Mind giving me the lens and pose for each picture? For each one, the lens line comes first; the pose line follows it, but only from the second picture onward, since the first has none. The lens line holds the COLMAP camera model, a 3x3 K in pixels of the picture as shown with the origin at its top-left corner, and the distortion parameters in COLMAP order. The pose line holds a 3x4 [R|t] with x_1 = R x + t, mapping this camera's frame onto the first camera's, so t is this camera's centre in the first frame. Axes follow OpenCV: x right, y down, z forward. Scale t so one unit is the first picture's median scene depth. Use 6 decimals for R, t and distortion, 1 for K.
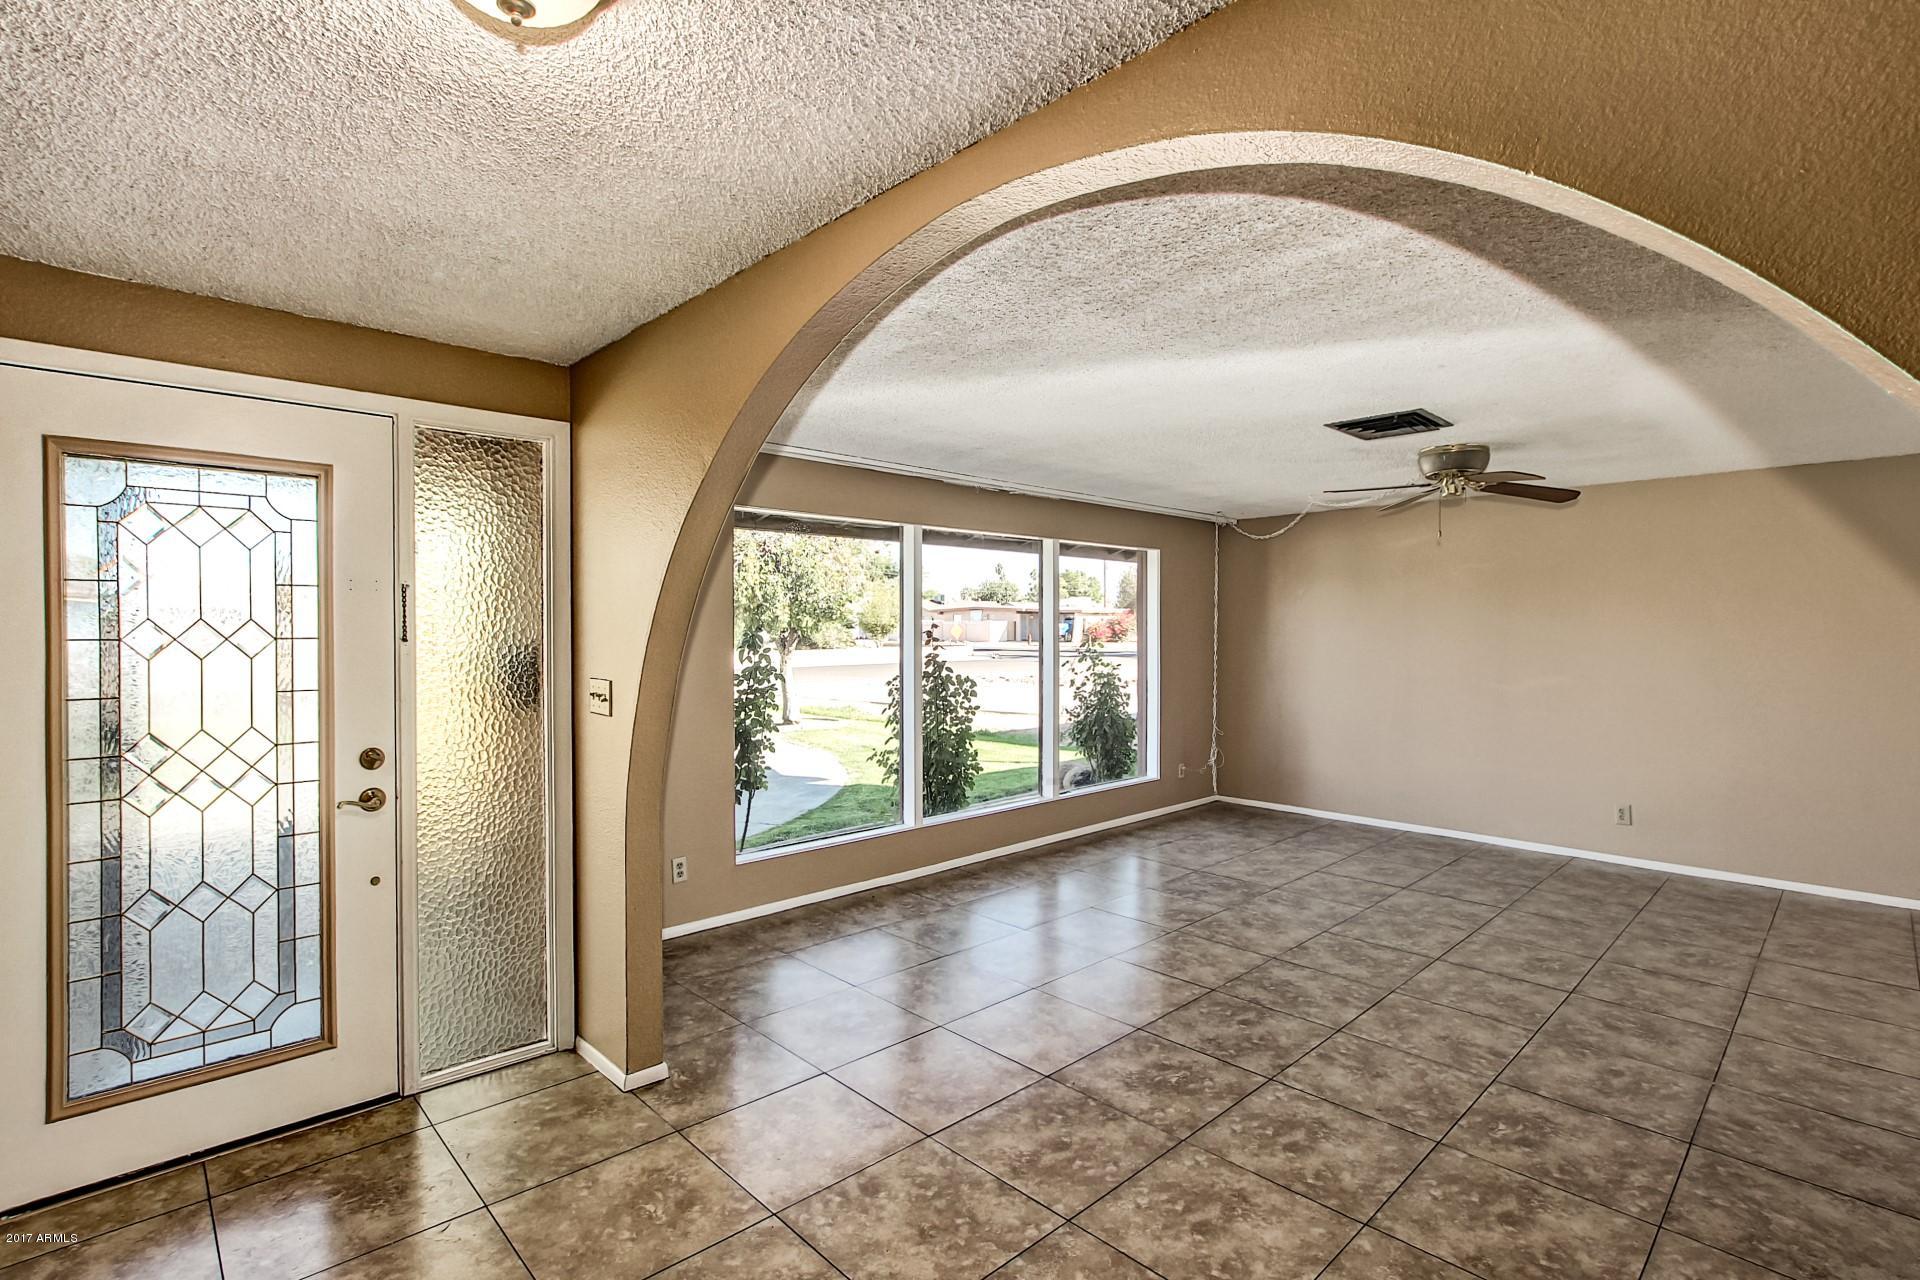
lens RADIAL K [[911.0, 0, 958.1], [0, 911.0, 634.7], [0, 0, 1]] dist [-0.002336, -0.001159]
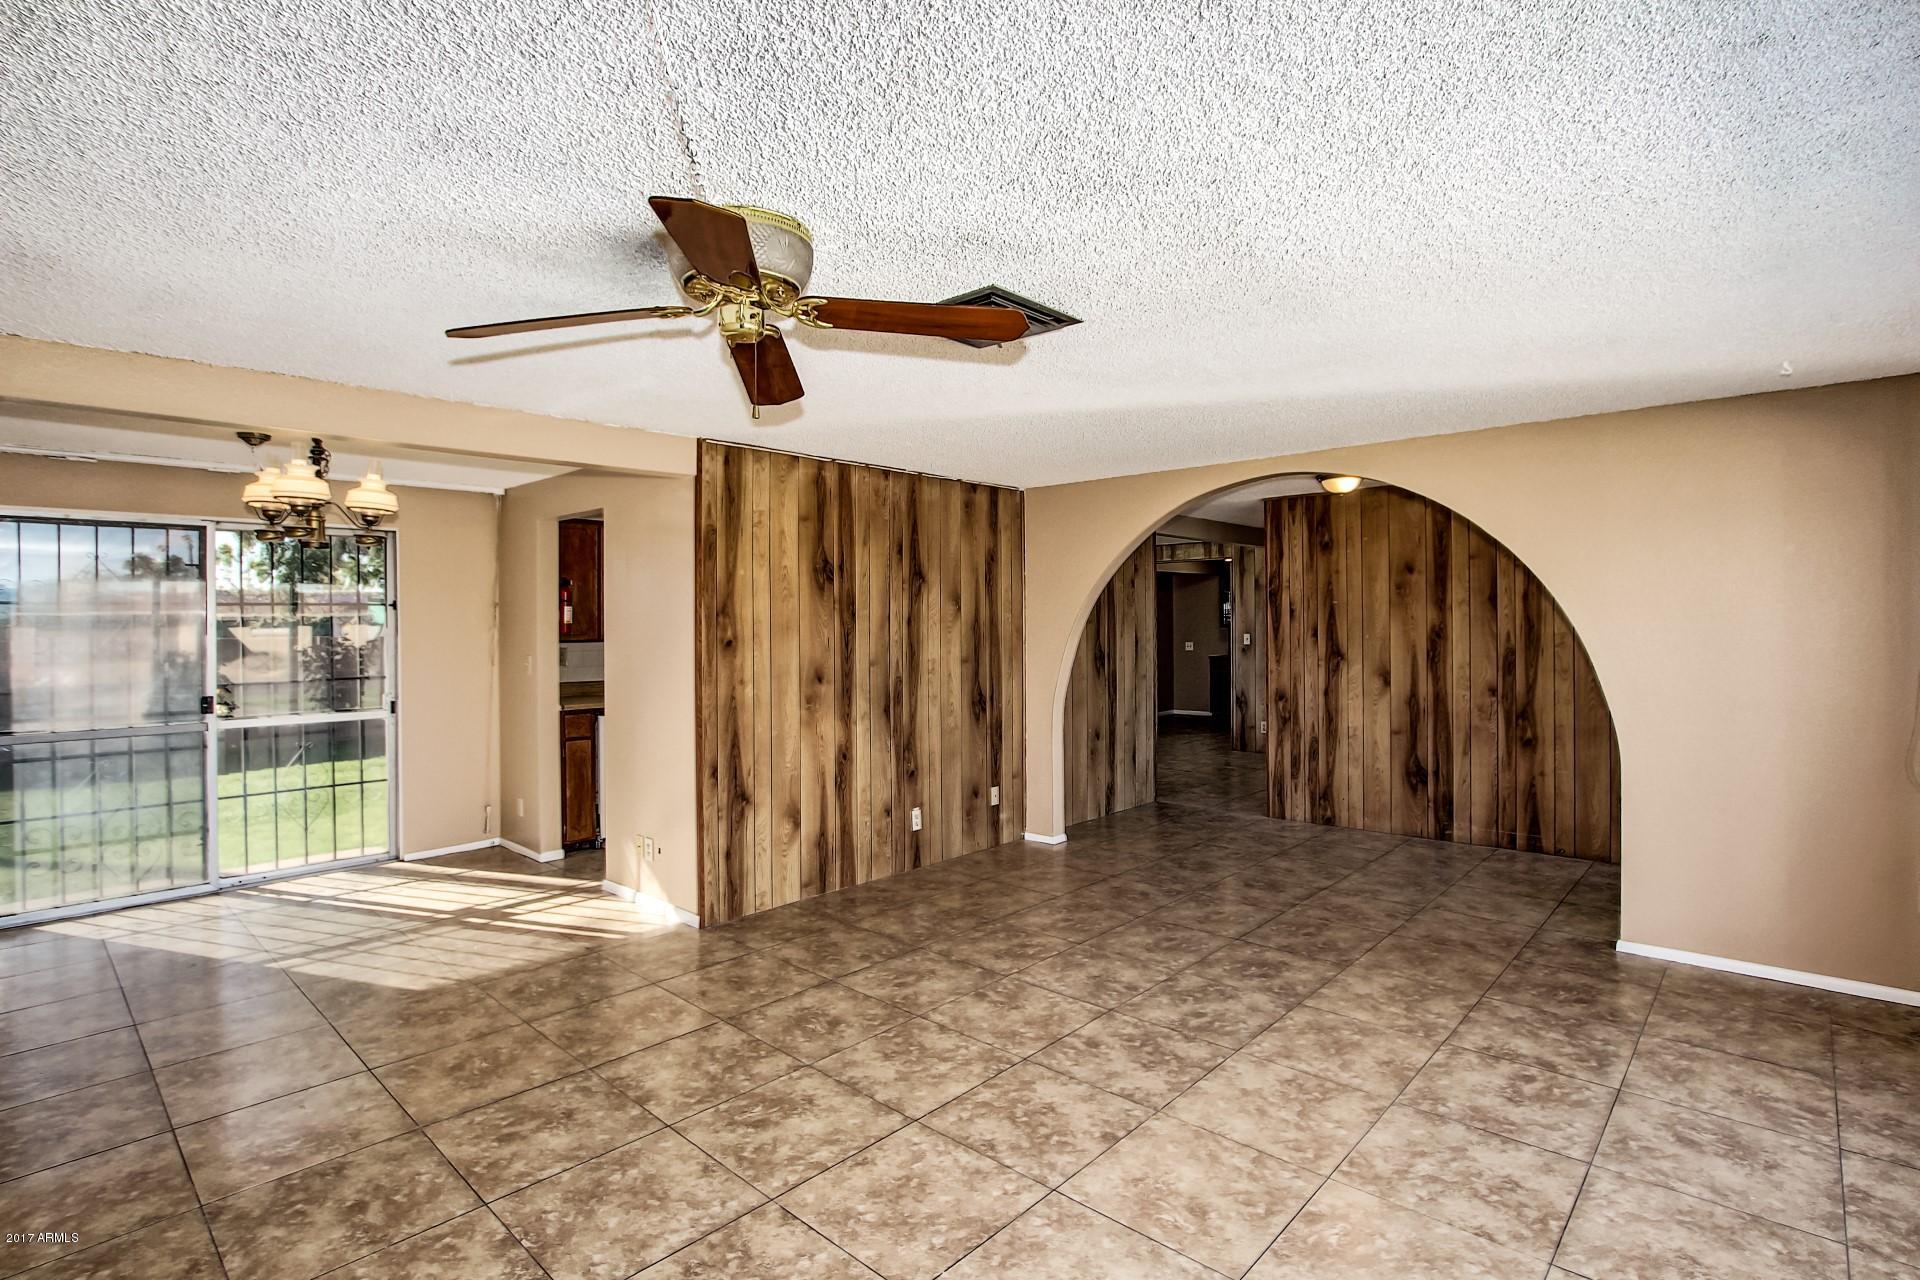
lens RADIAL K [[911.0, 0, 962.3], [0, 911.0, 629.8], [0, 0, 1]] dist [-0.002336, -0.001159]
pose [[-0.998560, -0.003964, -0.053496, 0.591719], [-0.005001, 0.999802, 0.019265, -0.015646], [0.053409, 0.019505, -0.998382, 1.853733]]
